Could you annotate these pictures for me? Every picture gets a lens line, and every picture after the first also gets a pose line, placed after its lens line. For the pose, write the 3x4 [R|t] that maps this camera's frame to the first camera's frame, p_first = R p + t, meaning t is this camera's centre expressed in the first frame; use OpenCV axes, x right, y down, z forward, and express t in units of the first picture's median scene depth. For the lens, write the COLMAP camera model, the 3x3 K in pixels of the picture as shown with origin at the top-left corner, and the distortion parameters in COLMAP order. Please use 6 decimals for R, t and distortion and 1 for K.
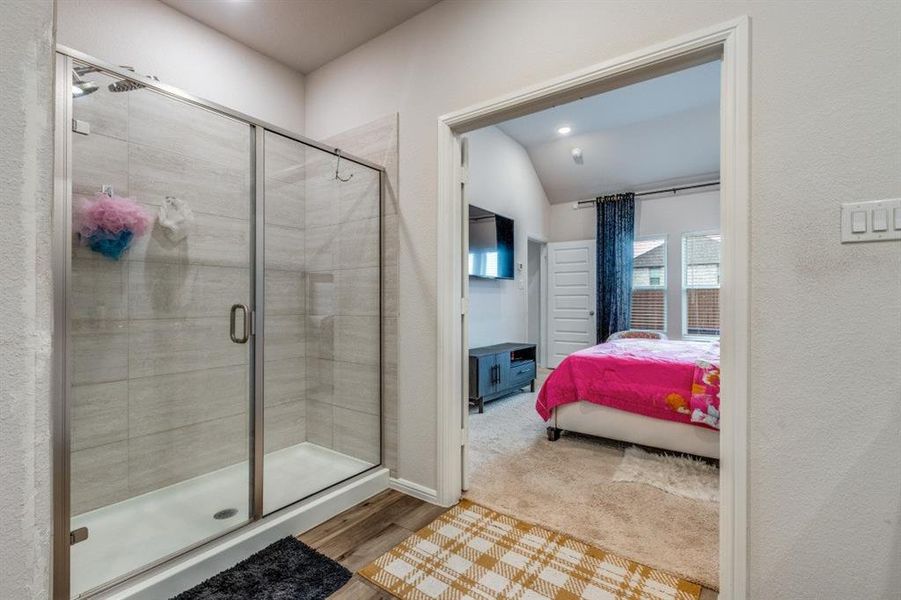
lens RADIAL K [[404.6, 0, 444.5], [0, 404.6, 301.9], [0, 0, 1]] dist [-0.000311, -0.000311]
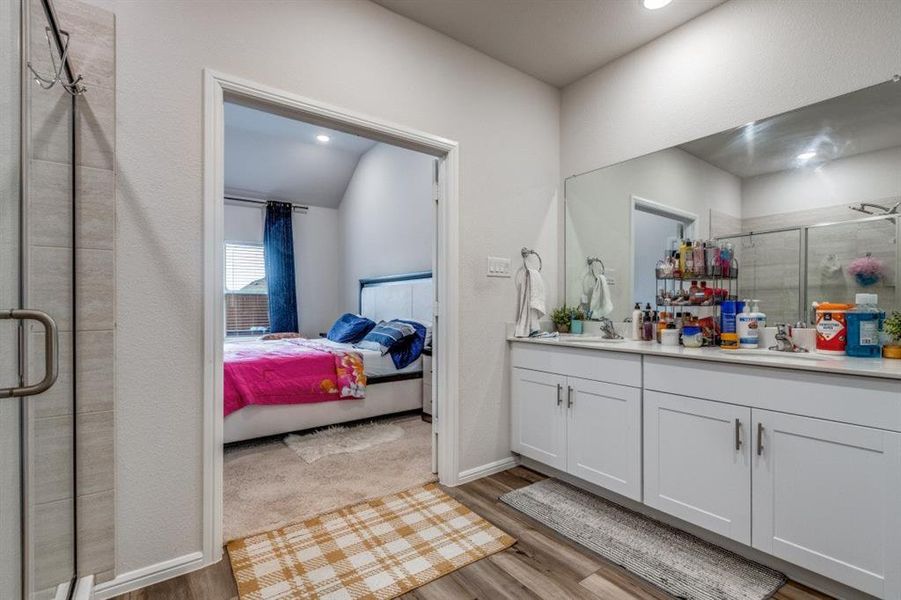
lens RADIAL K [[407.8, 0, 448.4], [0, 407.8, 307.3], [0, 0, 1]] dist [-0.000110, -0.000146]
pose [[0.307906, -0.007003, 0.951391, -0.611166], [0.004787, 0.999972, 0.005812, 0.000861], [-0.951405, 0.002765, 0.307931, 0.310367]]
